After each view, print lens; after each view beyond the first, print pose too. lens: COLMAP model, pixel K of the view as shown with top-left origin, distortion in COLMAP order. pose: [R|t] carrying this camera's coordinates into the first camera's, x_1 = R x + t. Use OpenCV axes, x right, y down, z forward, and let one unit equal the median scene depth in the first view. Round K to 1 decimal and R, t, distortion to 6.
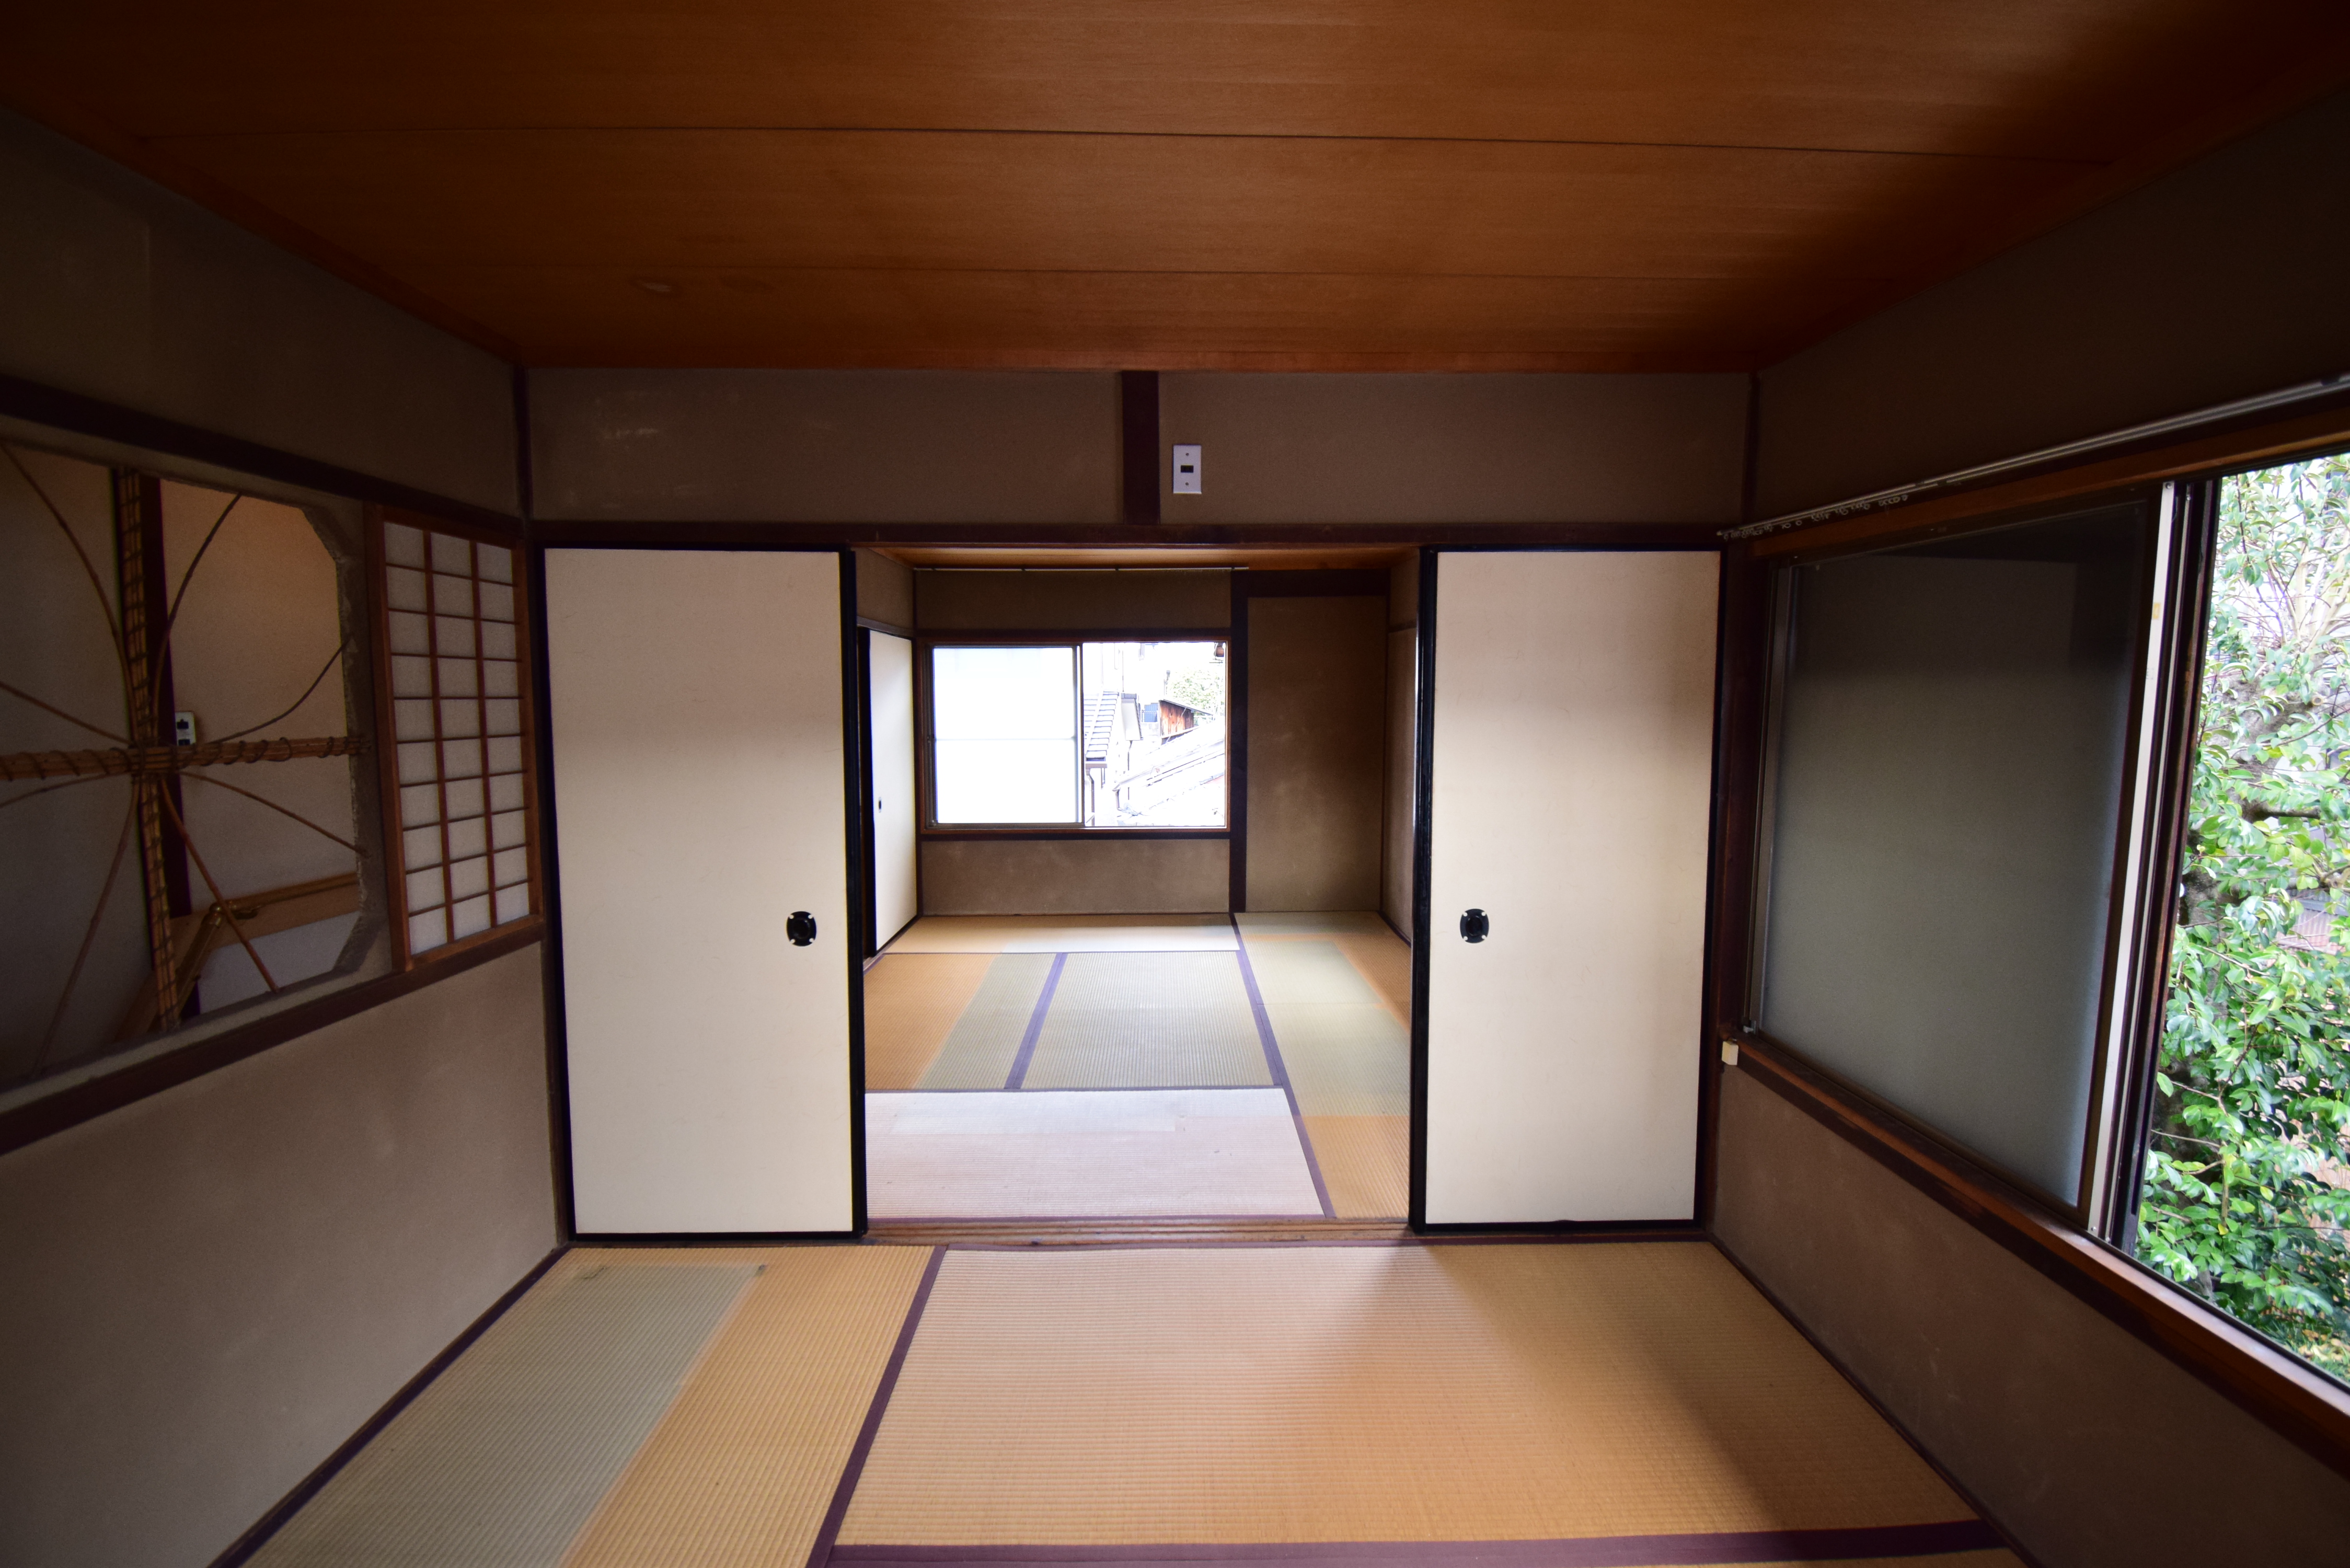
lens RADIAL K [[1040.4, 0, 1187.7], [0, 1040.4, 793.9], [0, 0, 1]] dist [0.020591, -0.025818]
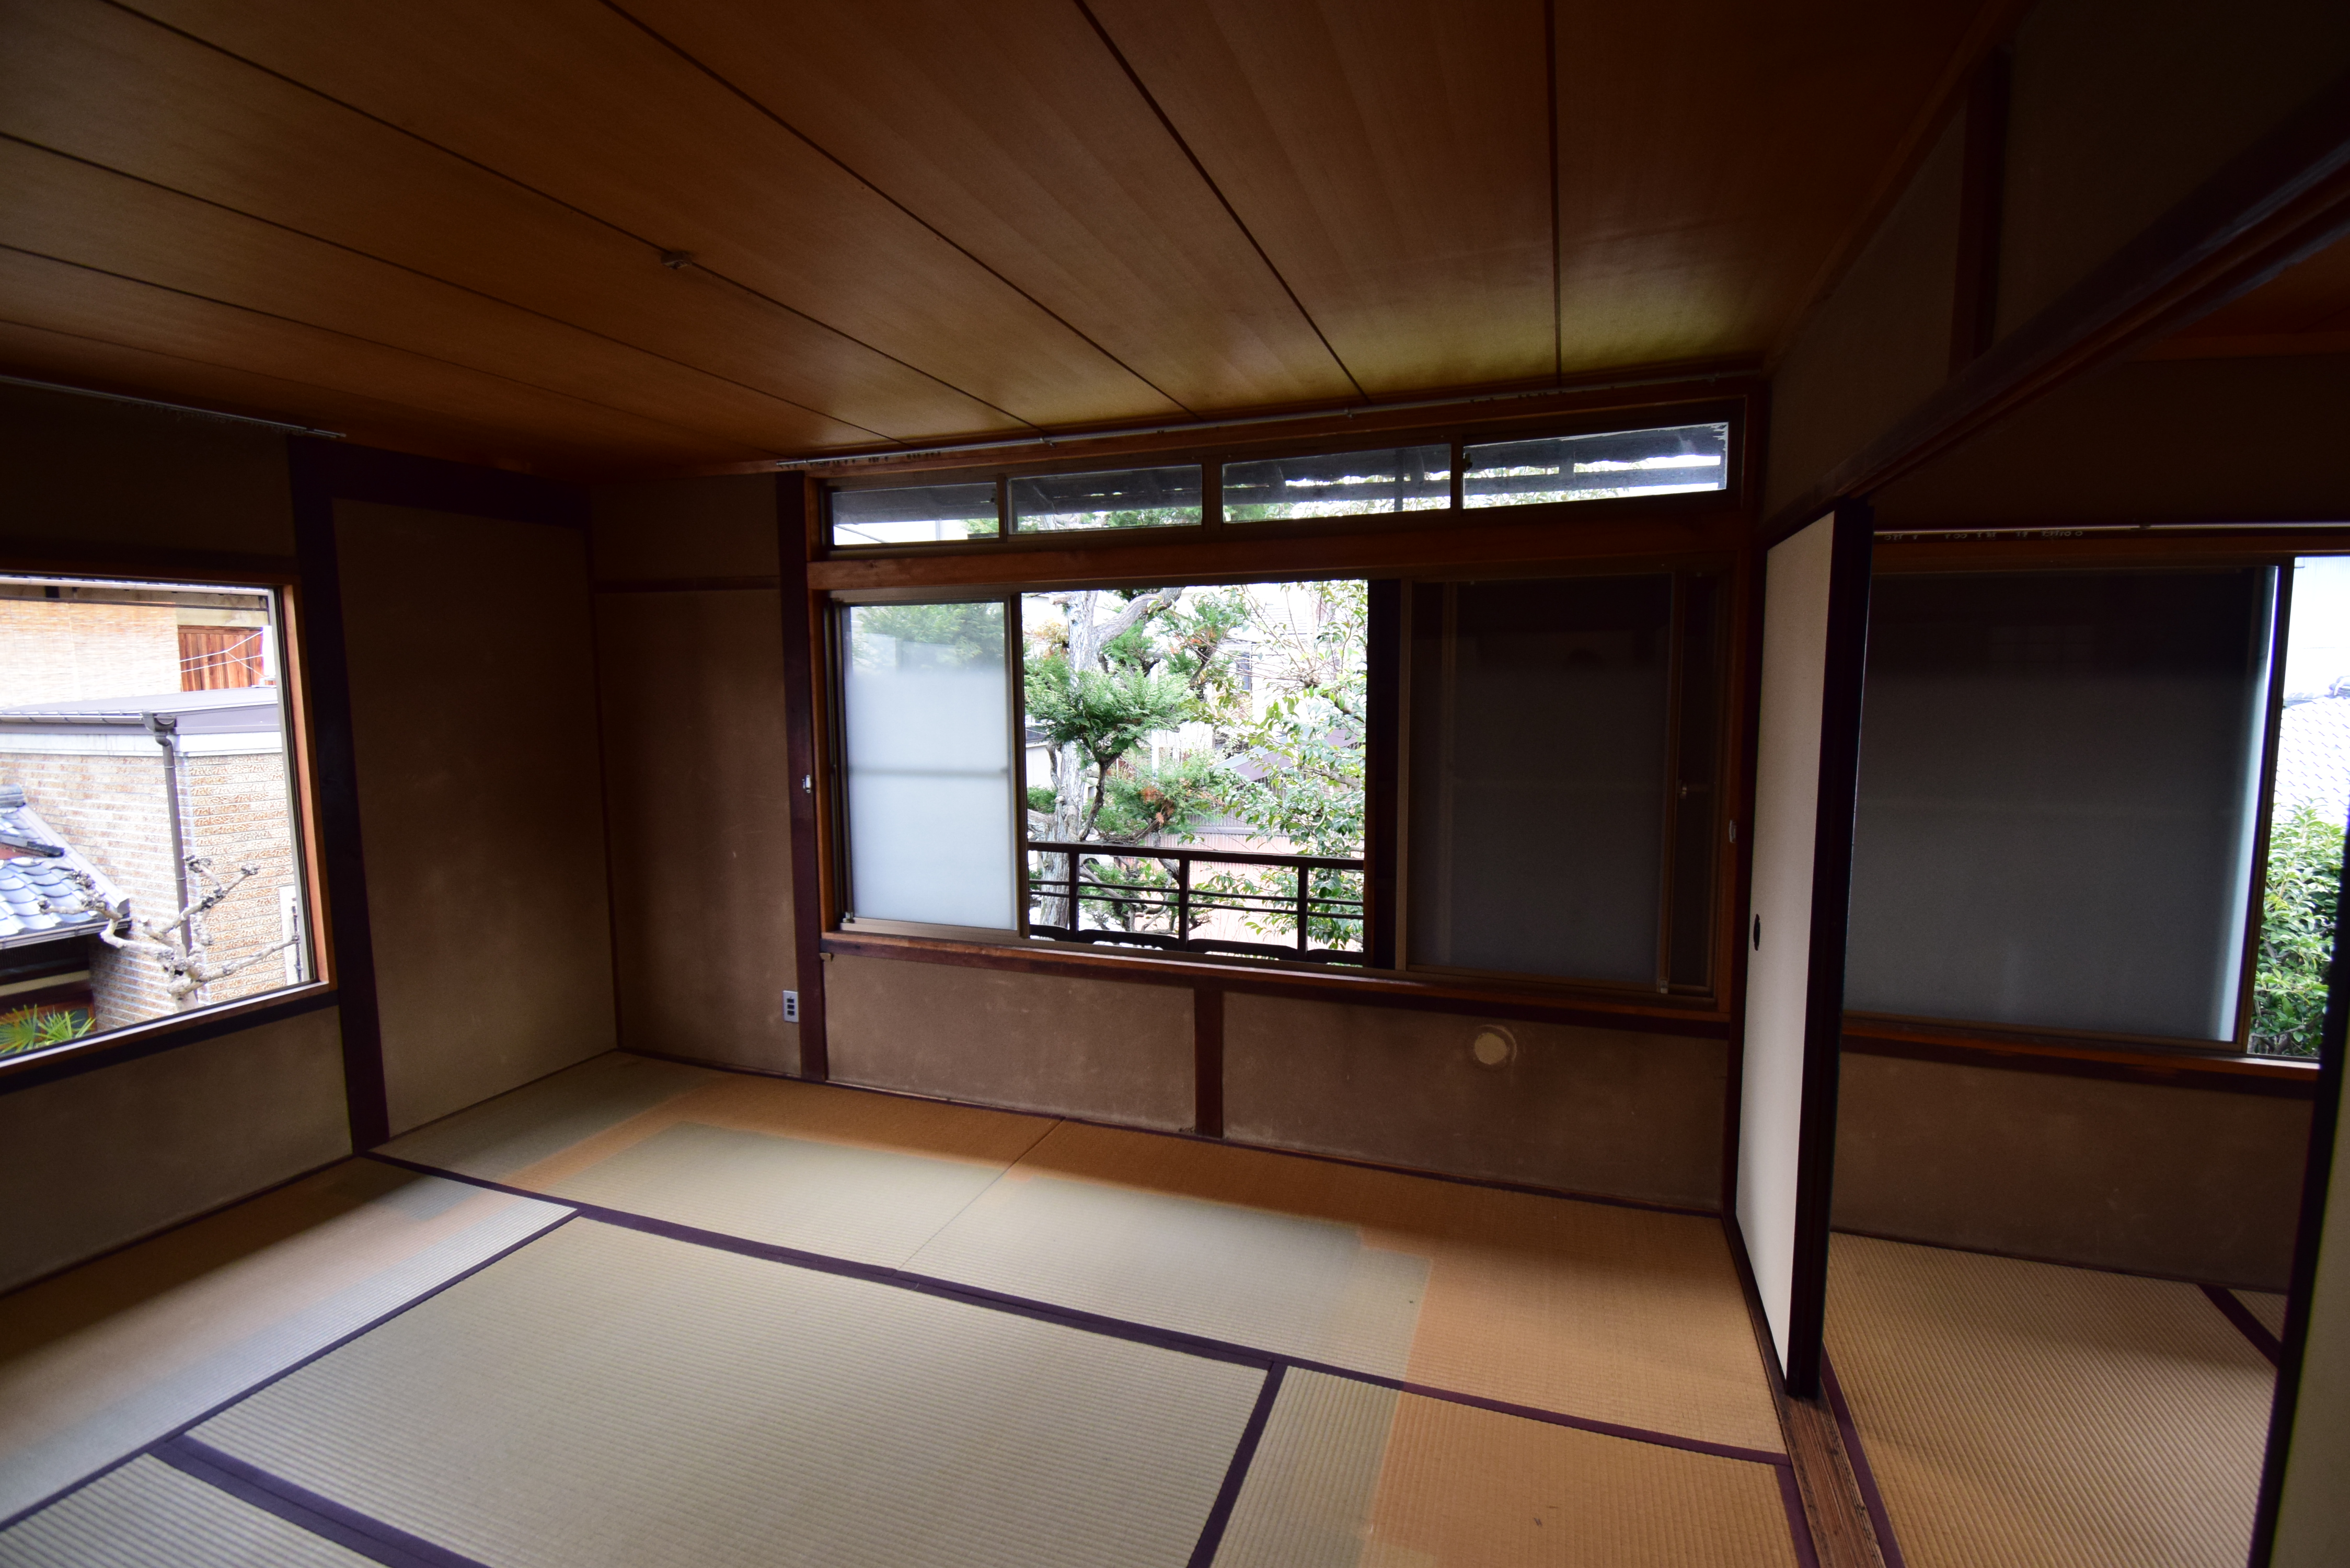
lens RADIAL K [[1040.4, 0, 1187.7], [0, 1040.4, 793.9], [0, 0, 1]] dist [0.020591, -0.025818]
pose [[0.363522, -0.106535, 0.925474, -0.244900], [0.097222, 0.992353, 0.076045, -0.049951], [-0.926498, 0.062332, 0.371100, 0.451159]]
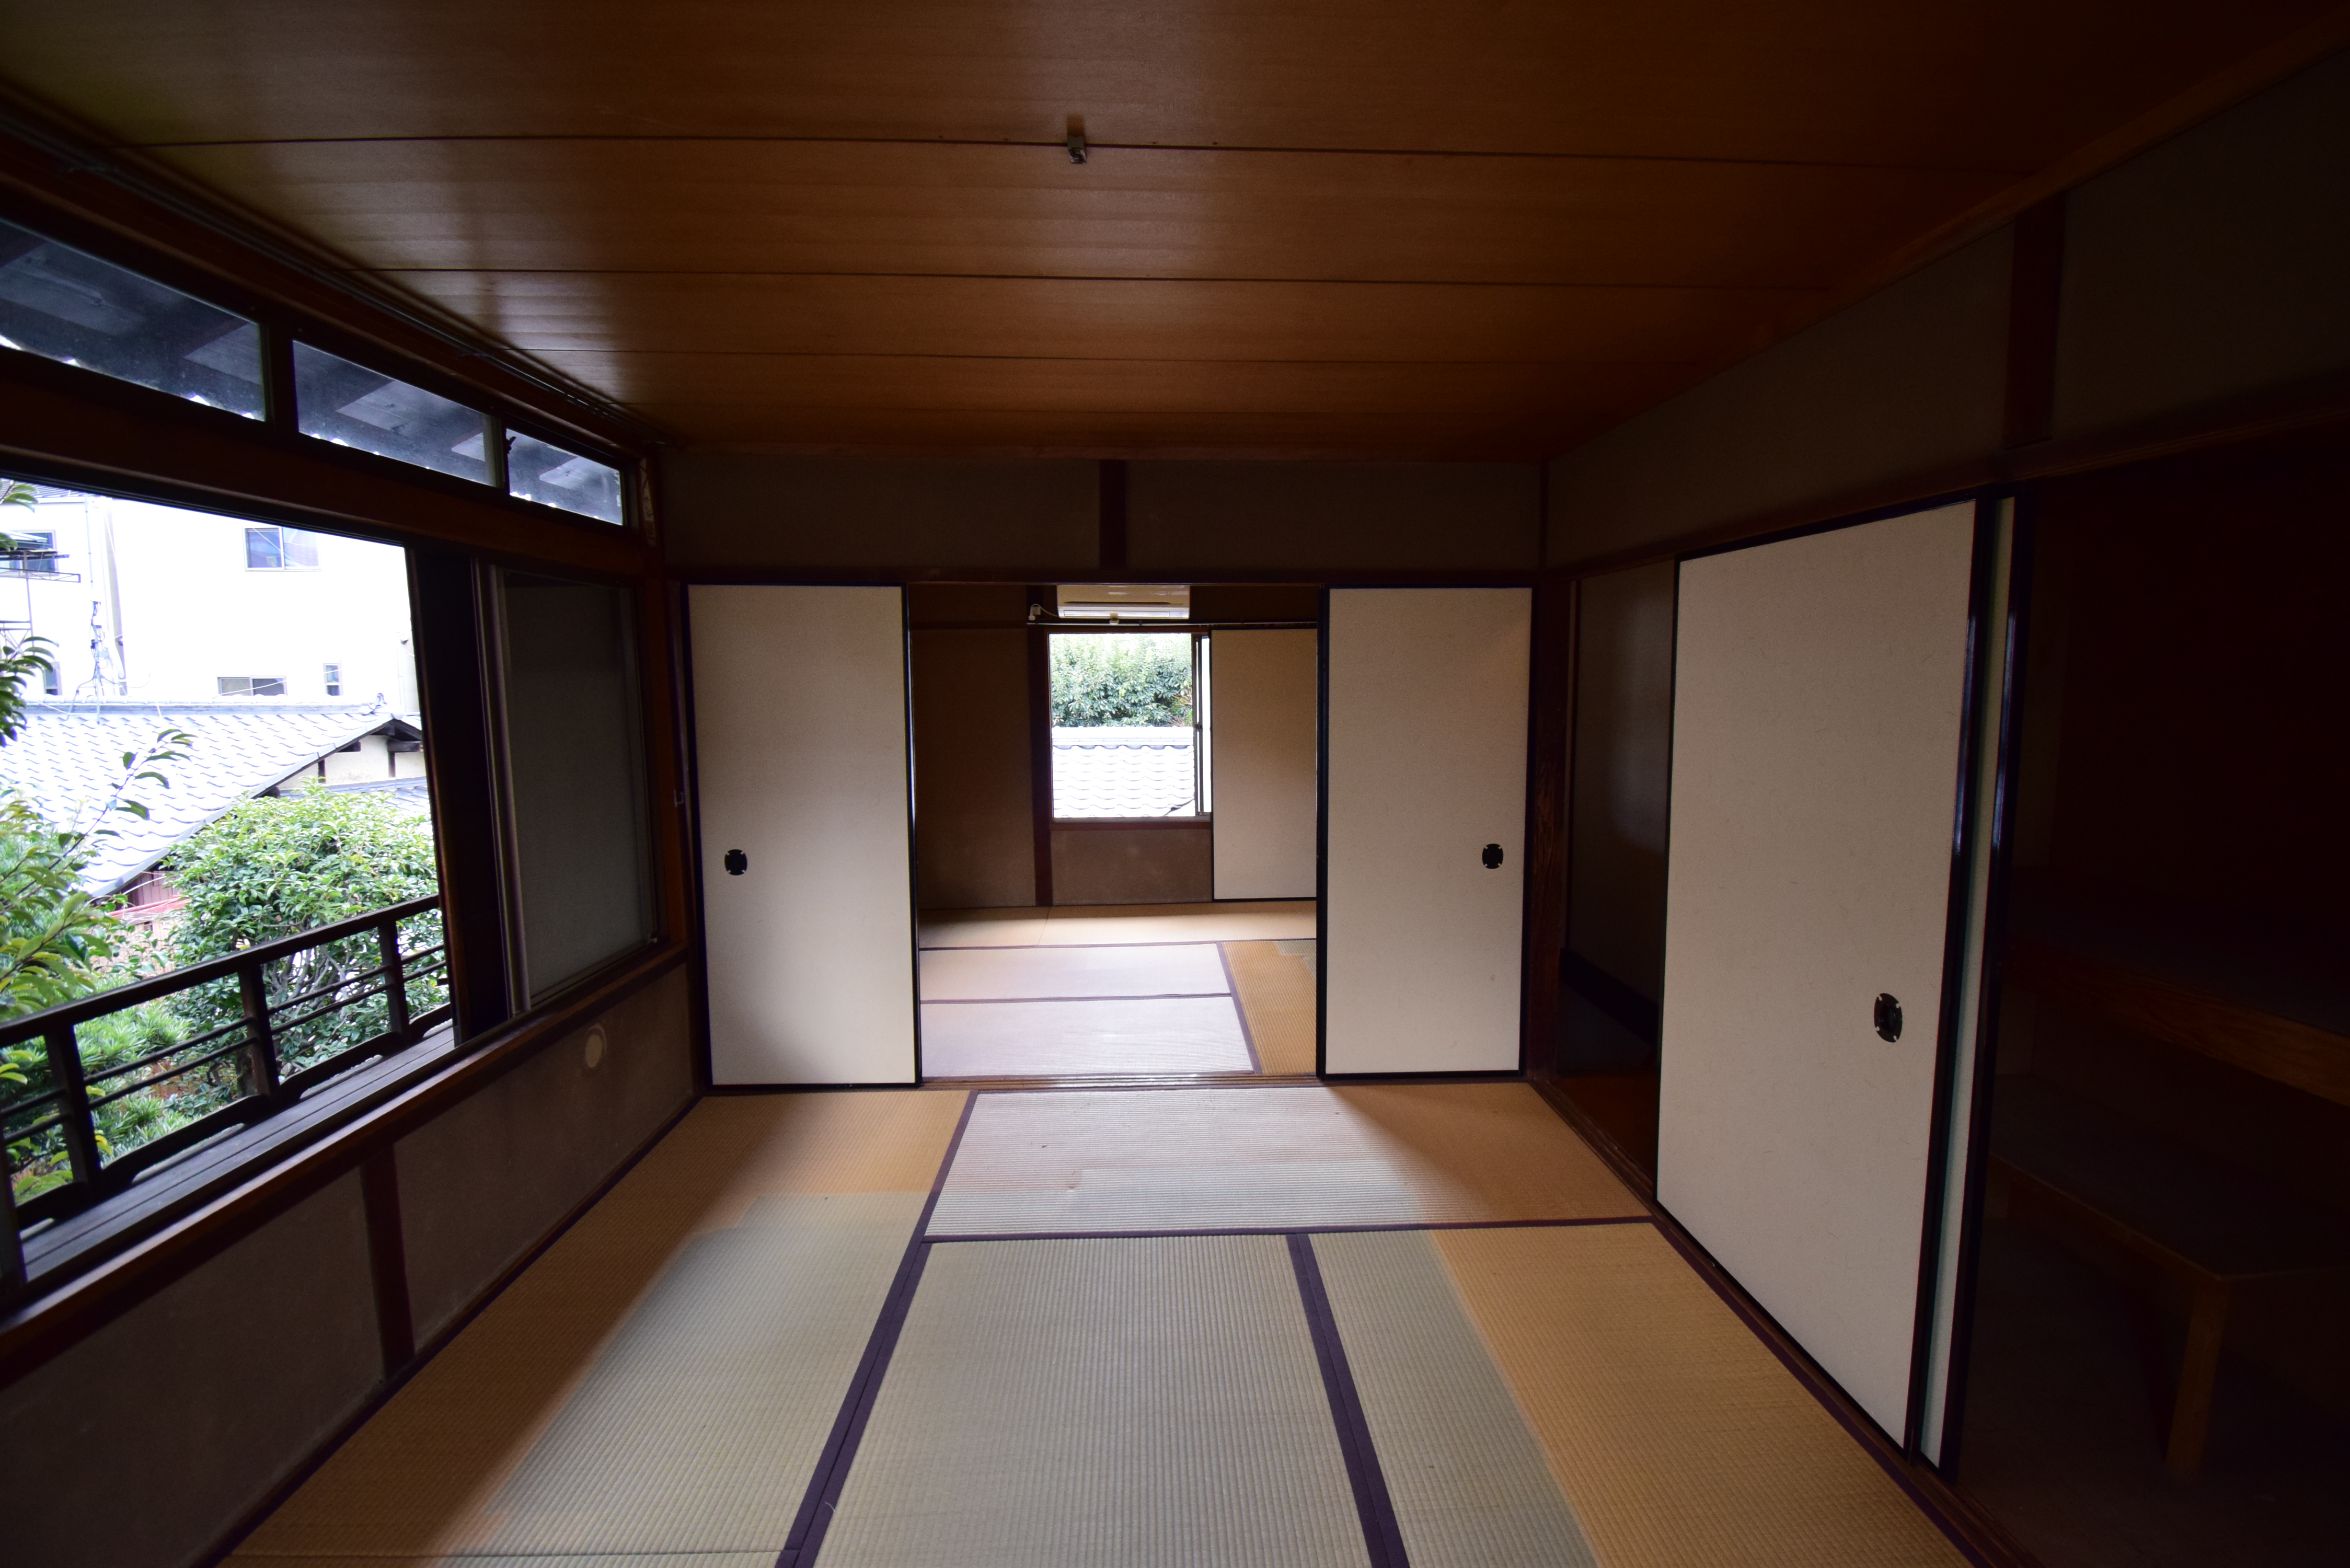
lens RADIAL K [[1040.4, 0, 1187.7], [0, 1040.4, 793.9], [0, 0, 1]] dist [0.020591, -0.025818]
pose [[-0.999852, 0.001625, -0.017129, -0.044387], [-0.001854, 0.979561, 0.201141, -0.091894], [0.017105, 0.201143, -0.979413, 0.916091]]
